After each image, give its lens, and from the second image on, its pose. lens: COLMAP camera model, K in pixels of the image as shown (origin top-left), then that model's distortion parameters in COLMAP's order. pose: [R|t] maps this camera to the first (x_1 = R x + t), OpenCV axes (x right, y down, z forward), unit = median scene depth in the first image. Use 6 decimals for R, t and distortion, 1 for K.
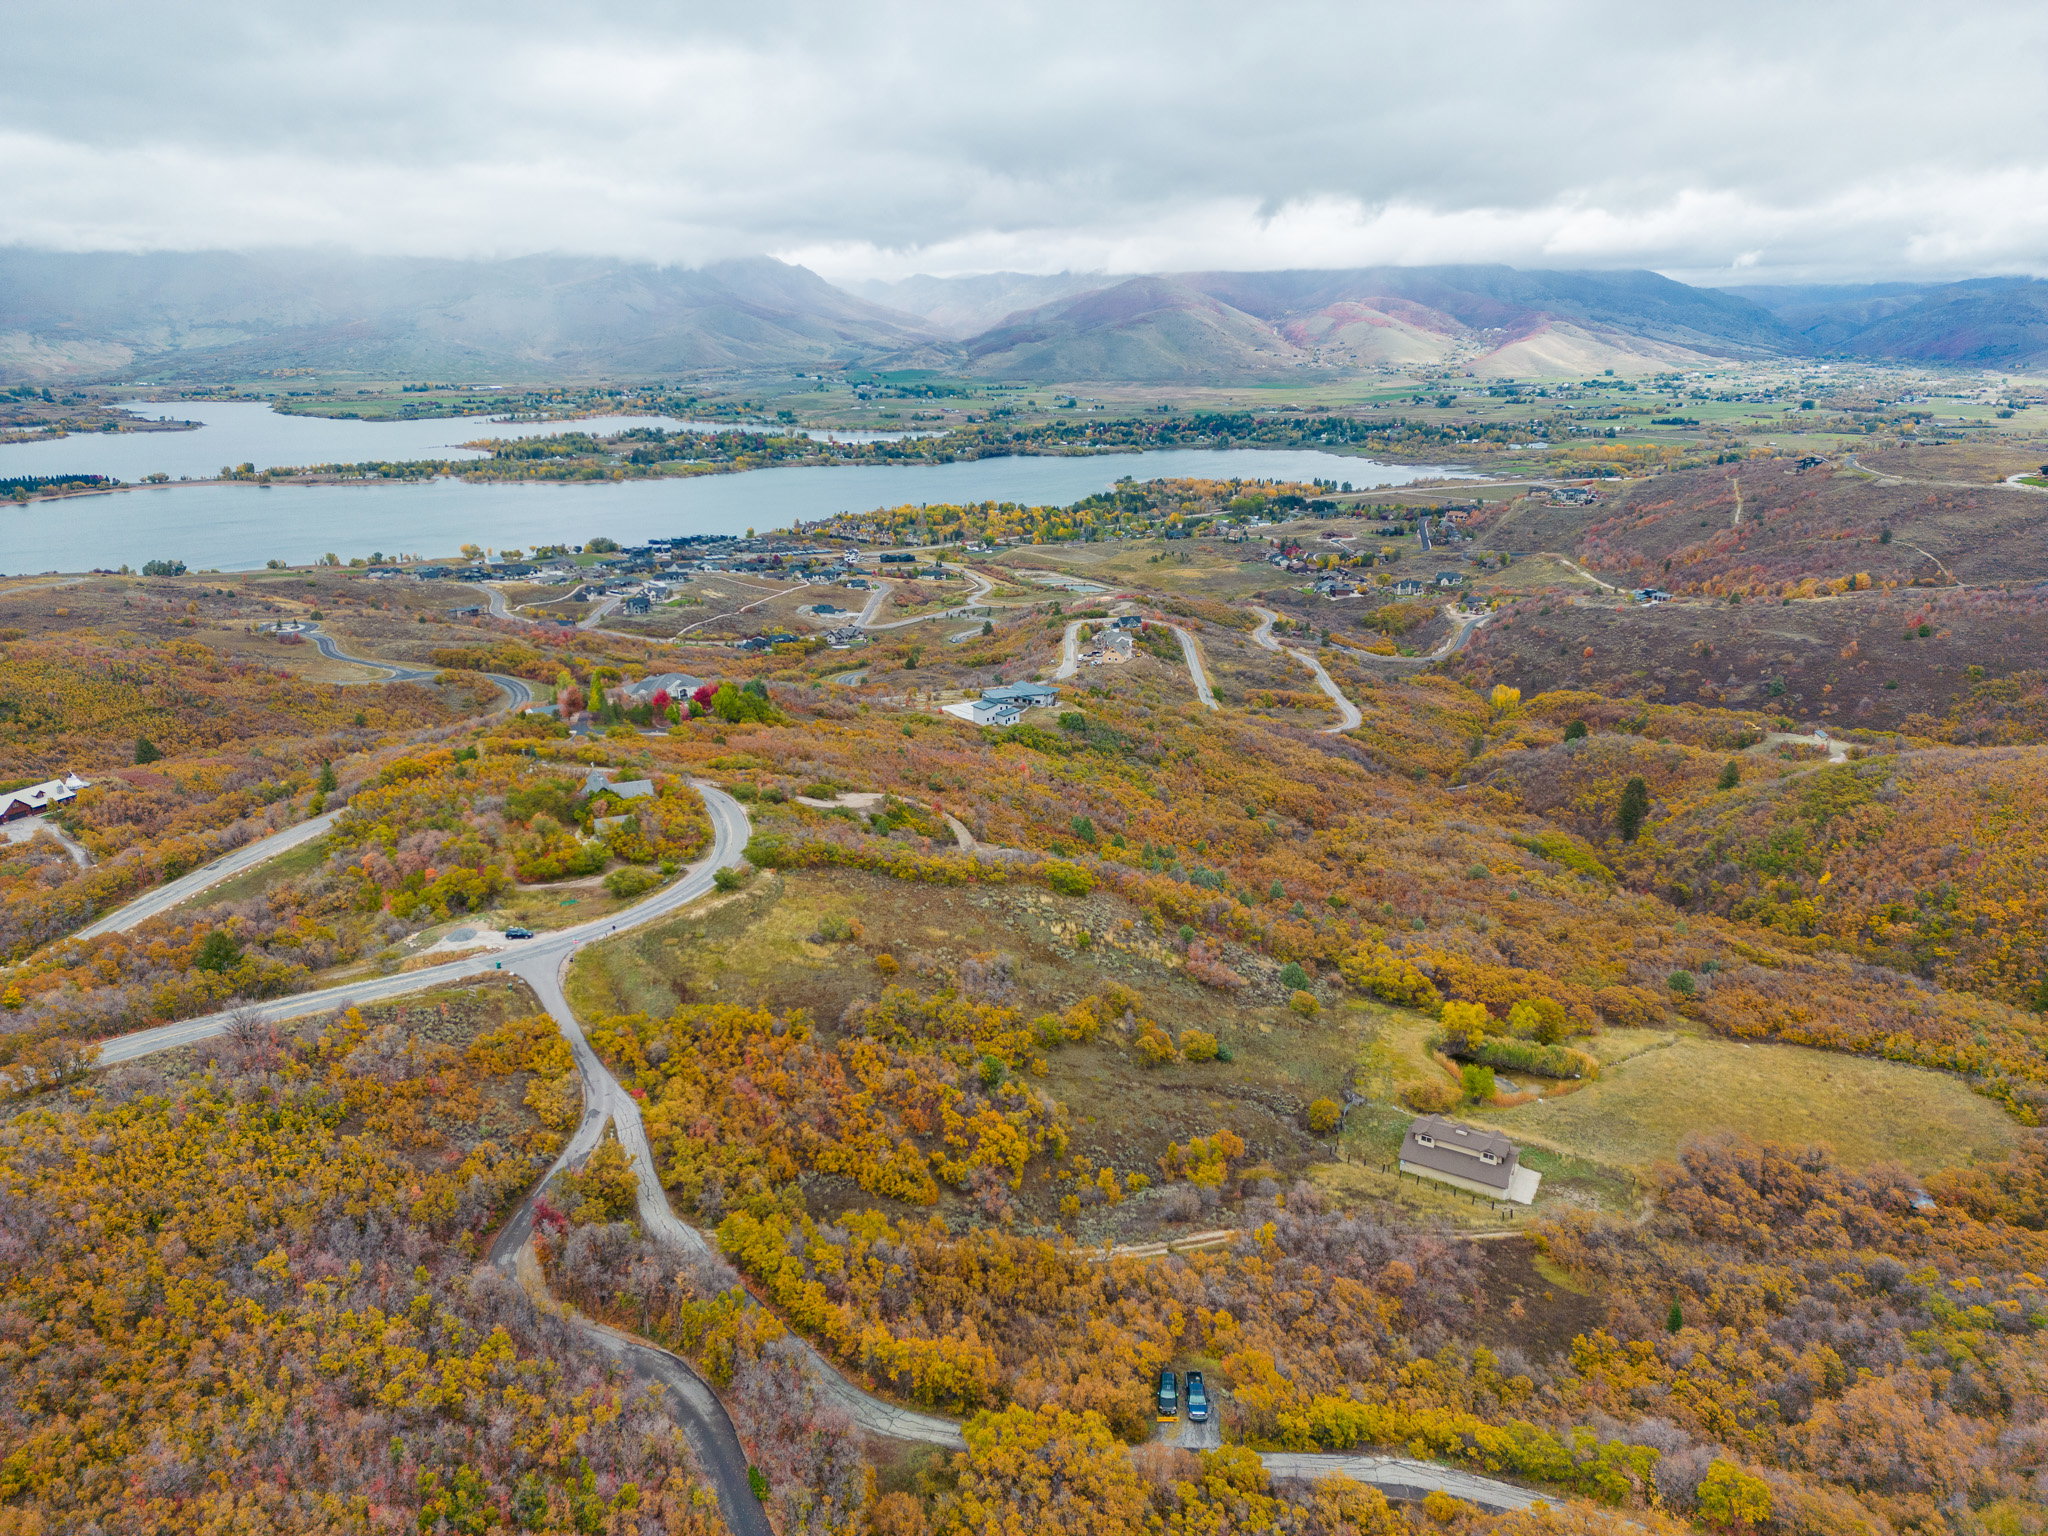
lens RADIAL K [[1411.7, 0, 1027.9], [0, 1411.7, 775.9], [0, 0, 1]] dist [0.096950, -0.096046]
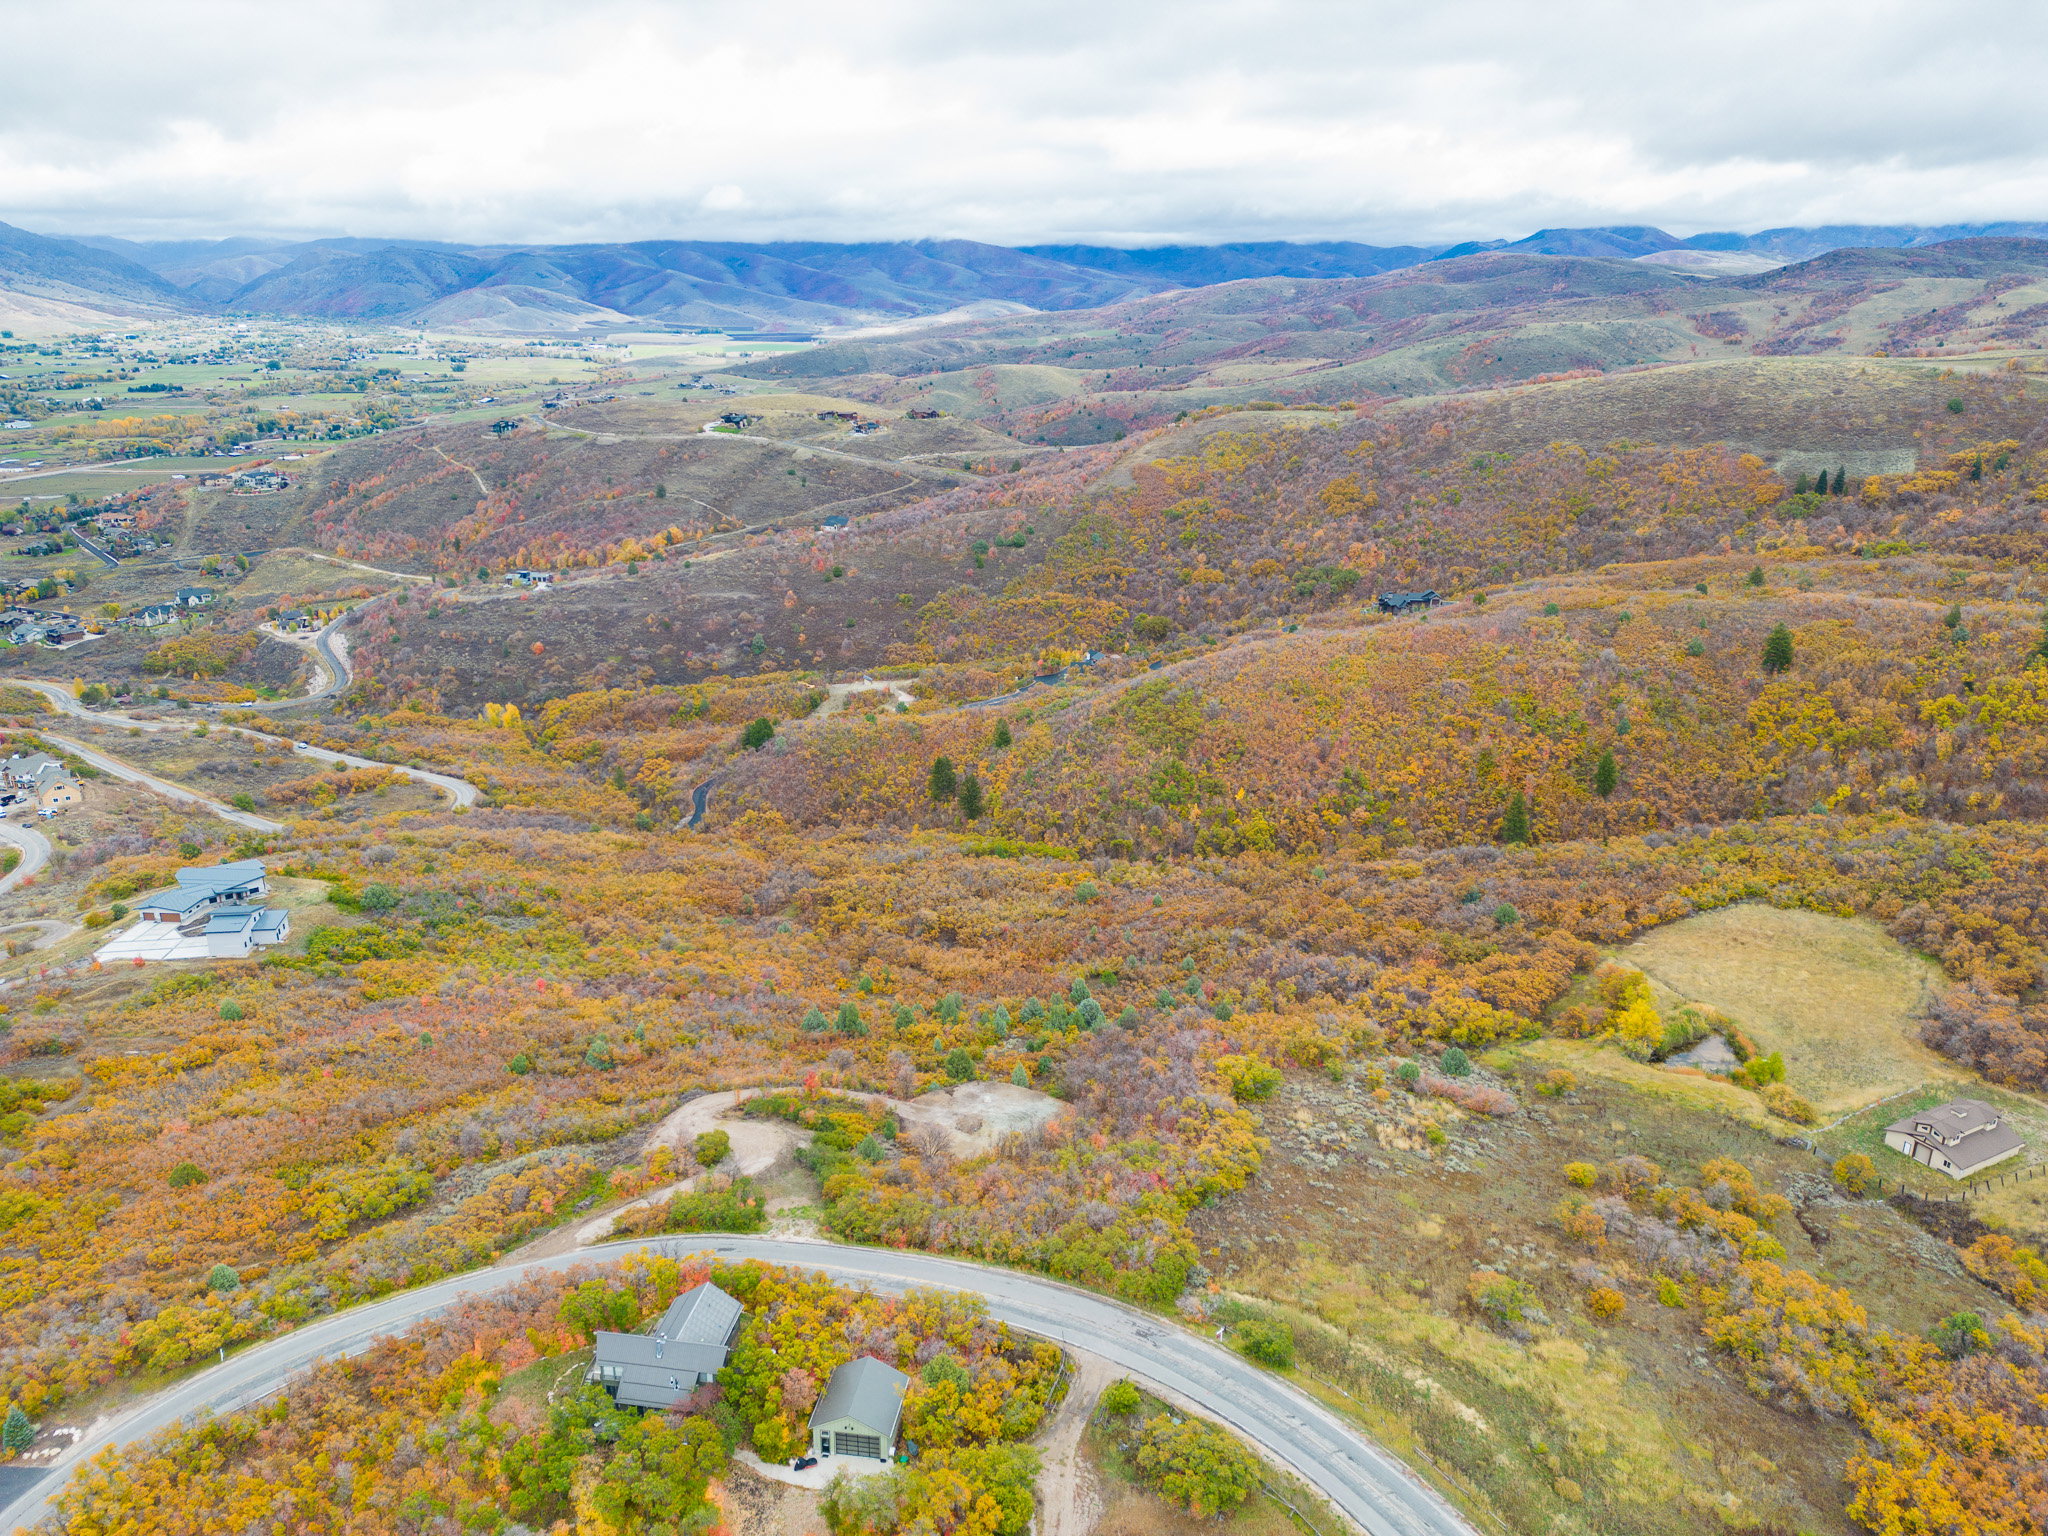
lens RADIAL K [[1411.7, 0, 1030.7], [0, 1411.7, 776.9], [0, 0, 1]] dist [0.096950, -0.096046]
pose [[0.539987, -0.274254, 0.795738, -0.130822], [0.252051, 0.954727, 0.158008, -0.049885], [-0.803047, 0.115244, 0.584666, 0.149235]]
